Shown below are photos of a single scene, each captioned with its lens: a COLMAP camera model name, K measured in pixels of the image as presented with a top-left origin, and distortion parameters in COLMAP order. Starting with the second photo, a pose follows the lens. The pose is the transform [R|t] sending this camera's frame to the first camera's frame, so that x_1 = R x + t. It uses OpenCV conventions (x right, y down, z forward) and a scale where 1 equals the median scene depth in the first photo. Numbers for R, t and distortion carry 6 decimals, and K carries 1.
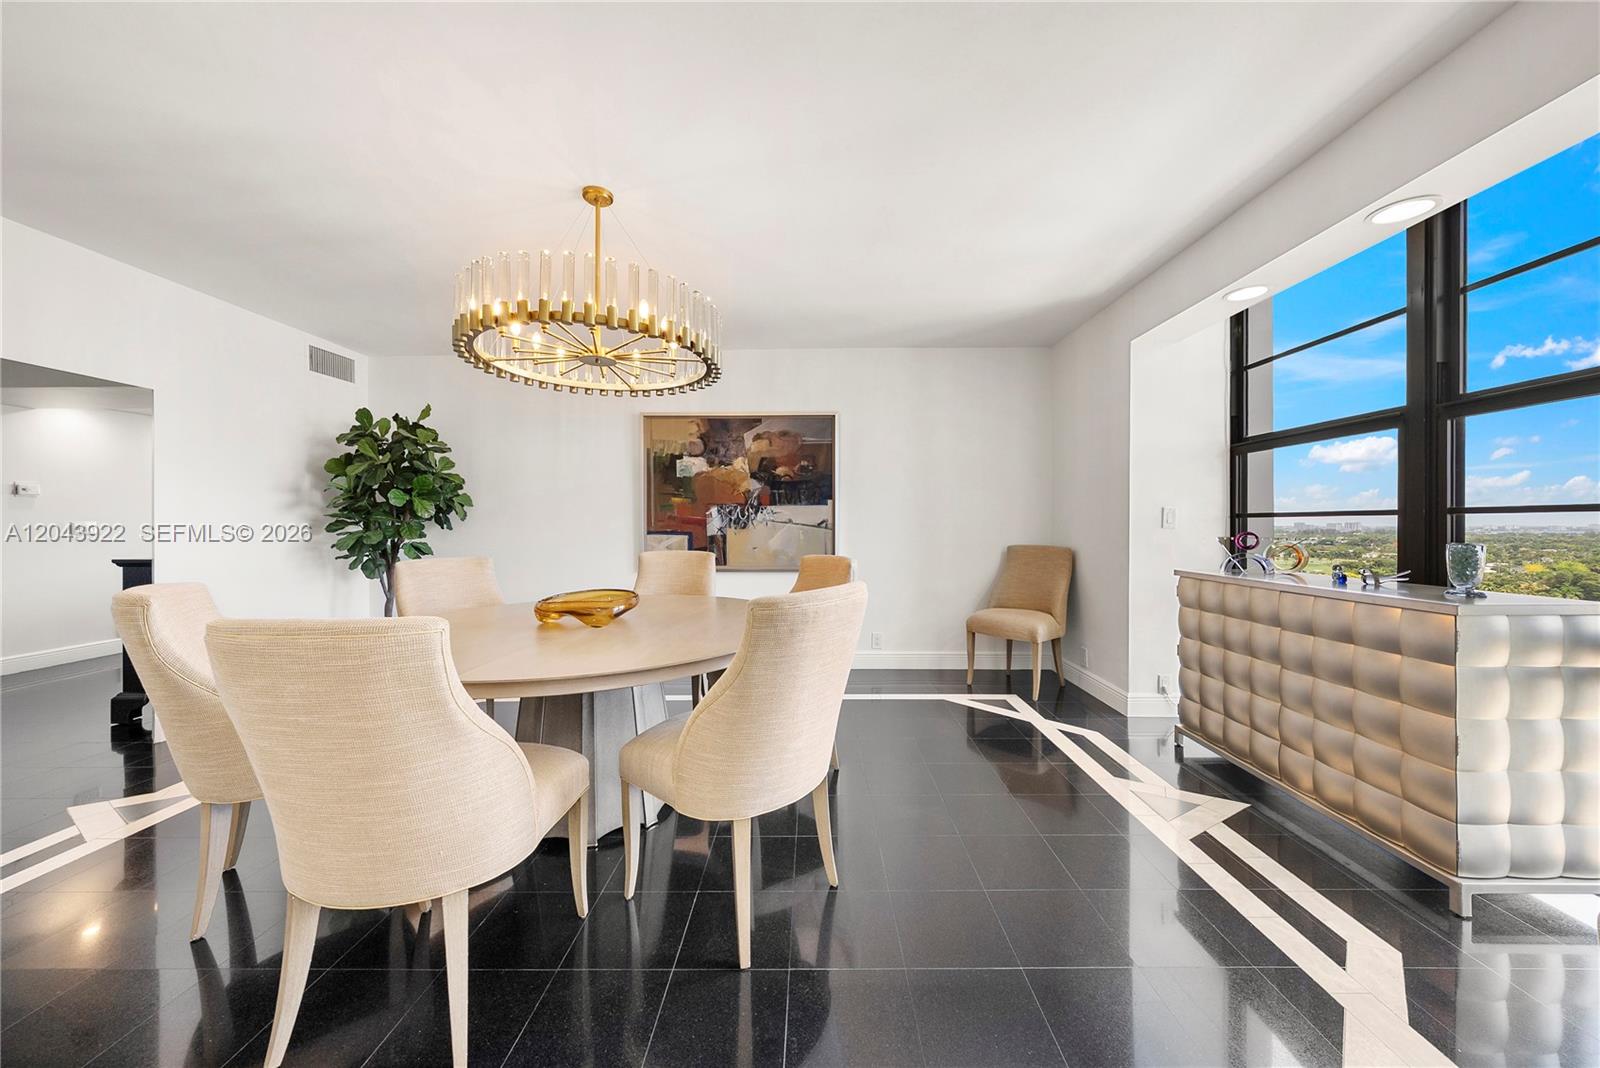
lens RADIAL K [[541.1, 0, 815.7], [0, 541.1, 524.1], [0, 0, 1]] dist [0.000358, 0.000037]
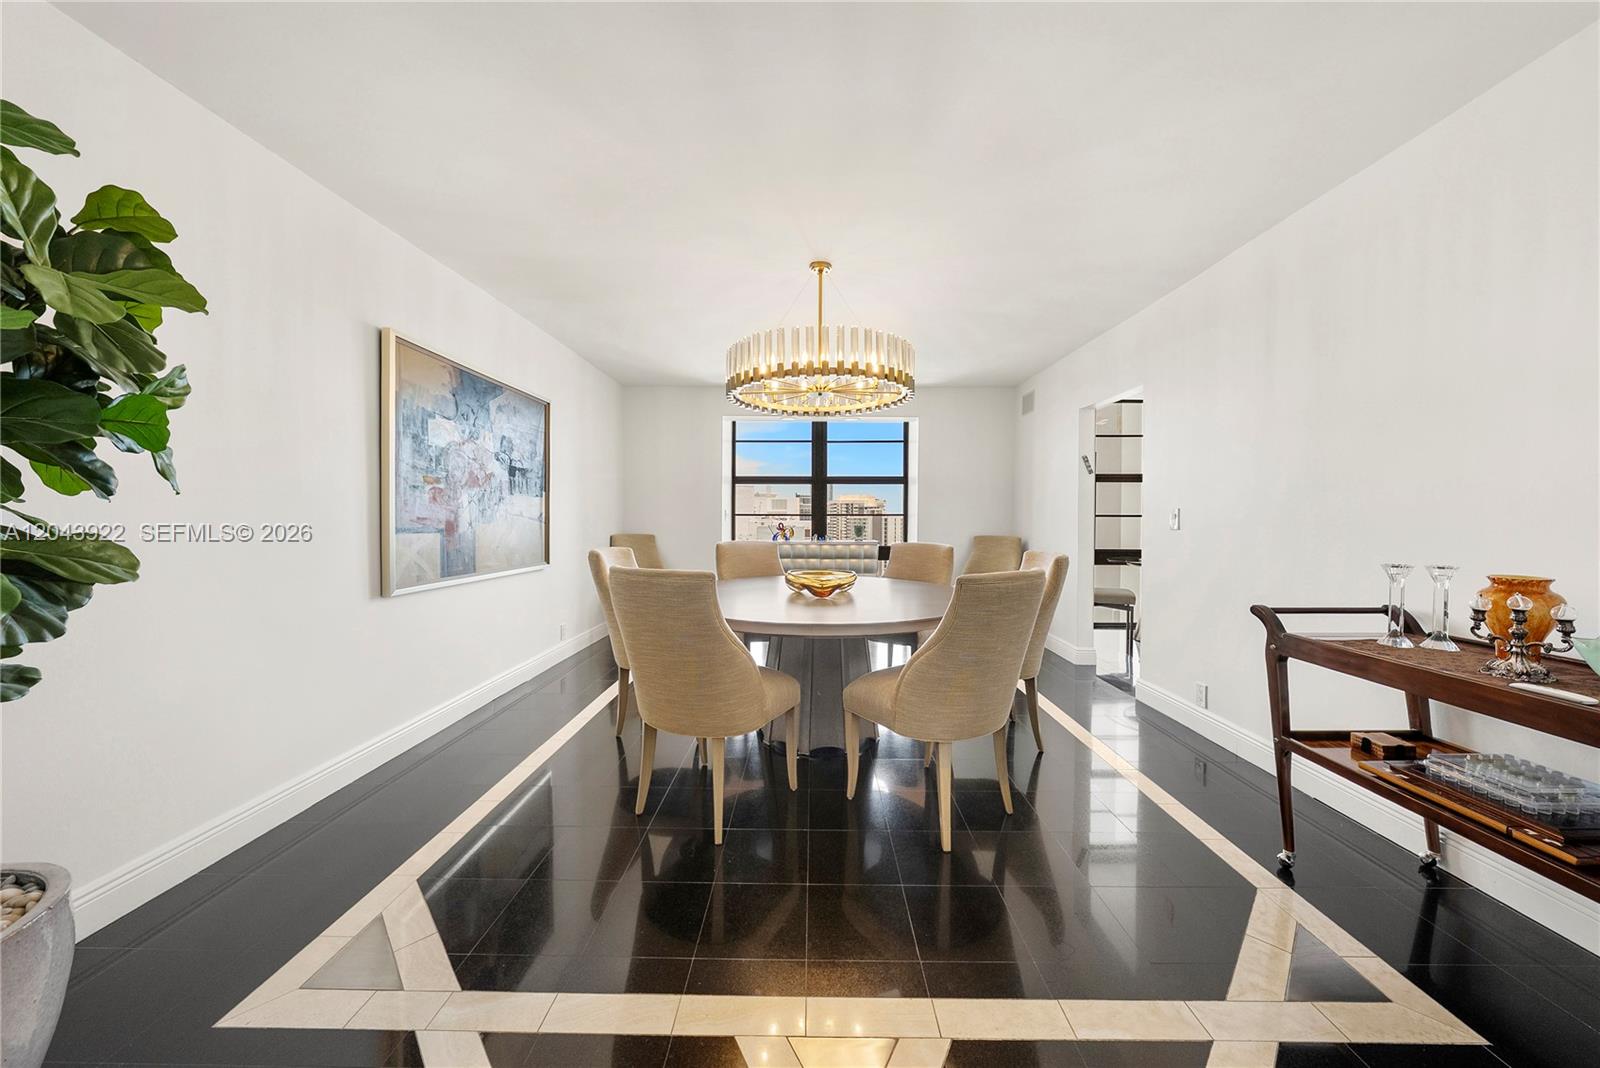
lens RADIAL K [[558.1, 0, 801.3], [0, 558.1, 537.0], [0, 0, 1]] dist [0.000751, 0.000074]
pose [[0.020875, -0.023800, 0.999499, -1.225233], [0.003346, 0.999713, 0.023735, 0.014301], [-0.999777, 0.002849, 0.020948, 0.700827]]
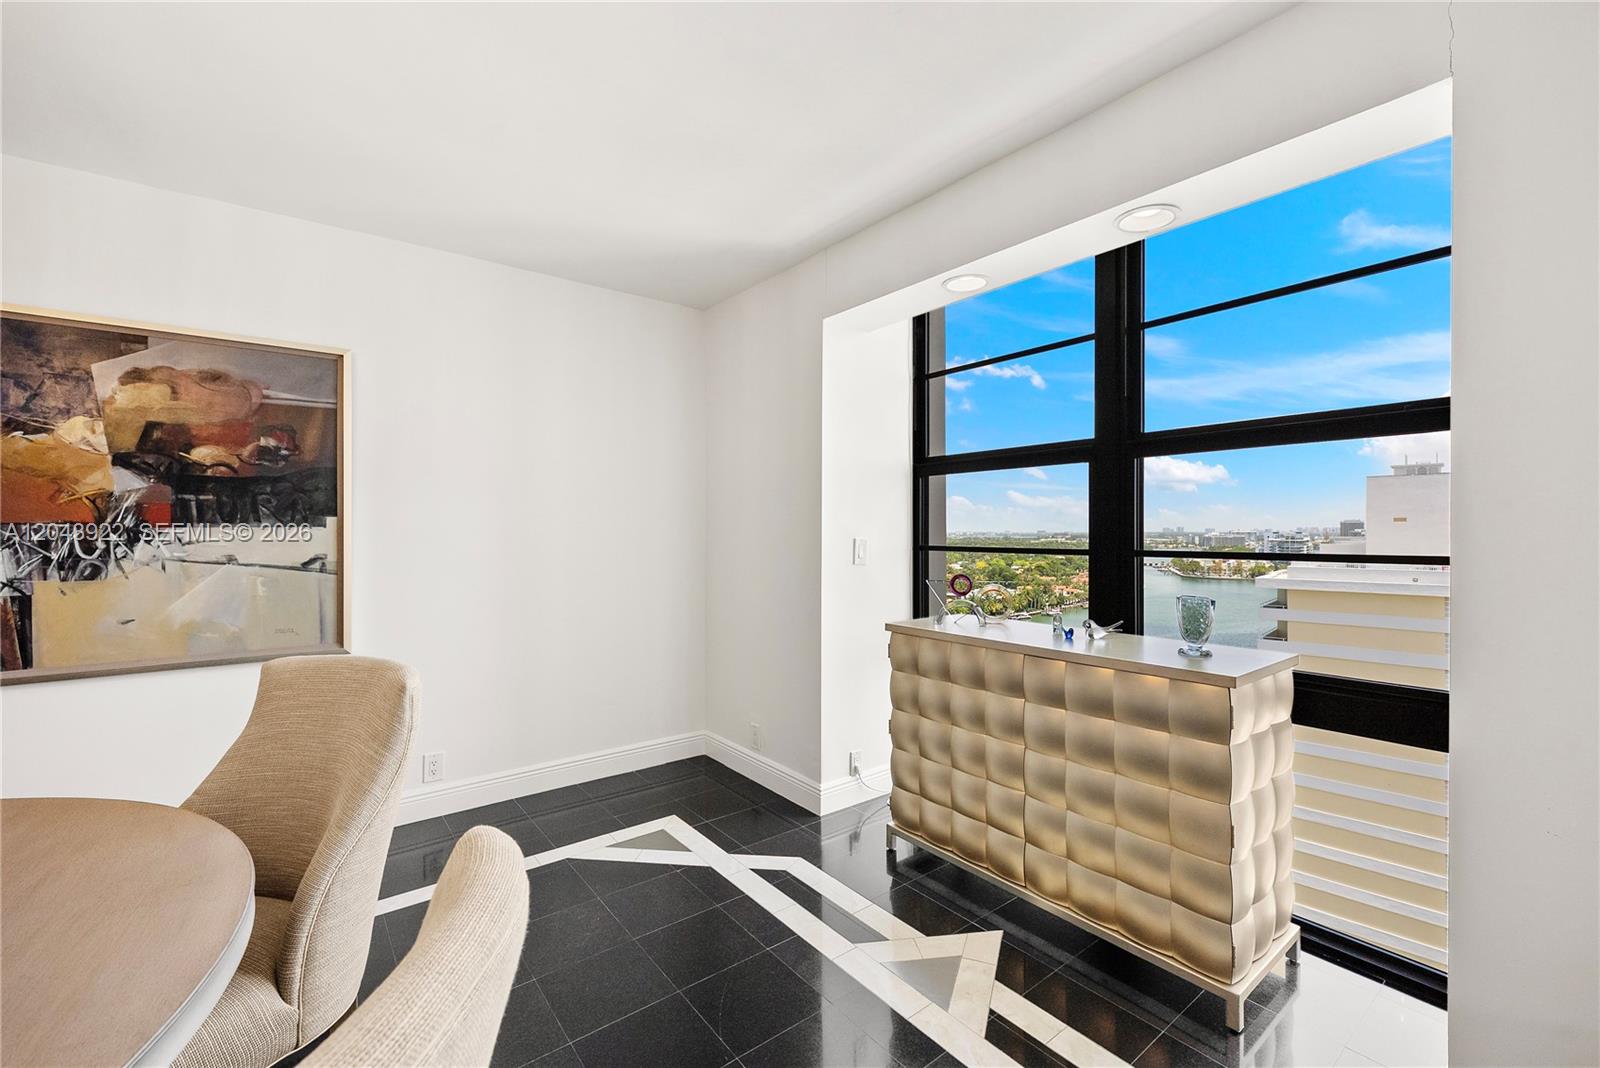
lens RADIAL K [[653.1, 0, 800.0], [0, 653.1, 534.0], [0, 0, 1]] dist [-0.003167, -0.000229]
pose [[0.785927, -0.000212, 0.618319, -0.009454], [-0.000626, 0.999999, 0.001138, -0.038754], [-0.618319, -0.001281, 0.785926, 0.300396]]
